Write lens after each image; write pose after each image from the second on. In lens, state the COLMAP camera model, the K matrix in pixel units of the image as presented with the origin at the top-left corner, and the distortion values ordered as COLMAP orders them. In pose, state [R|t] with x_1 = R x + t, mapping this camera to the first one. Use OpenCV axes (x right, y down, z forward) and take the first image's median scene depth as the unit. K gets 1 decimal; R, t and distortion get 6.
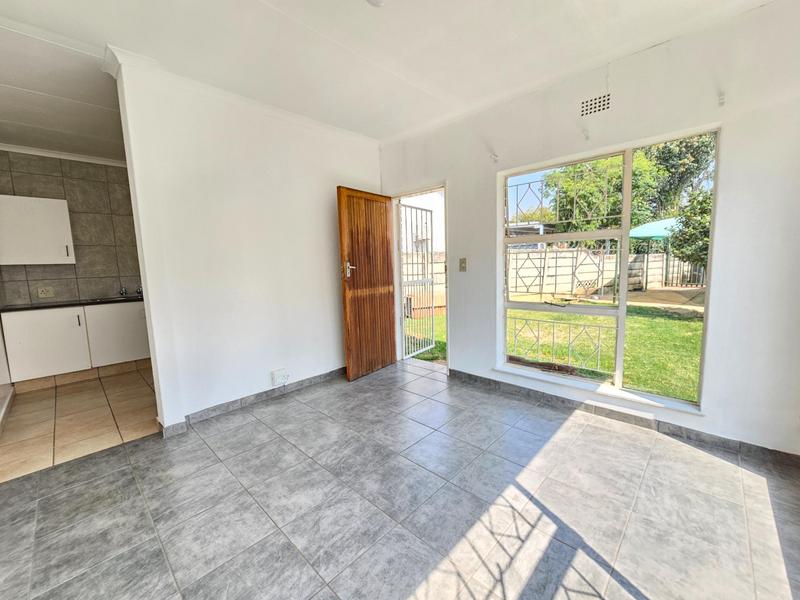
lens RADIAL K [[326.3, 0, 406.0], [0, 326.3, 300.5], [0, 0, 1]] dist [-0.000044, -0.000939]
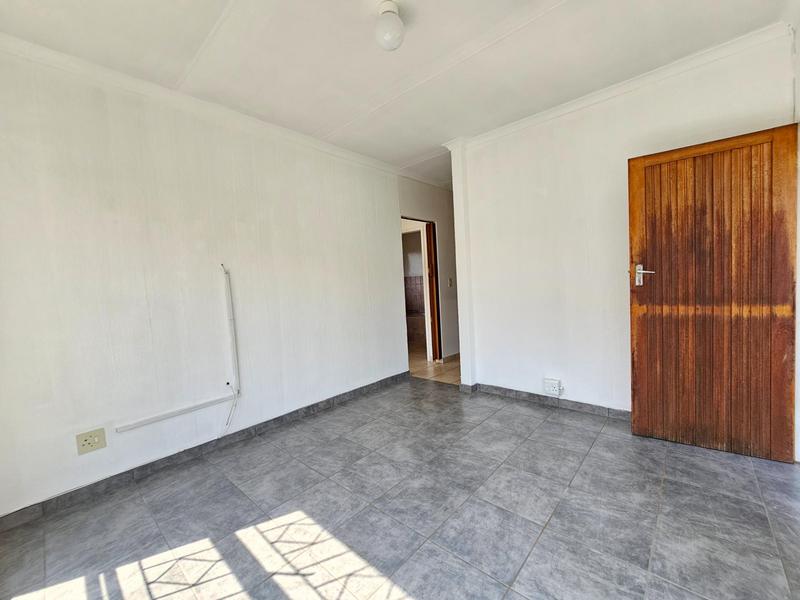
lens RADIAL K [[326.3, 0, 406.0], [0, 326.3, 300.5], [0, 0, 1]] dist [-0.000044, -0.000939]
pose [[0.032225, 0.081870, -0.996122, 0.611539], [-0.064171, 0.994753, 0.079681, -0.078420], [0.997419, 0.061354, 0.037309, 0.586666]]
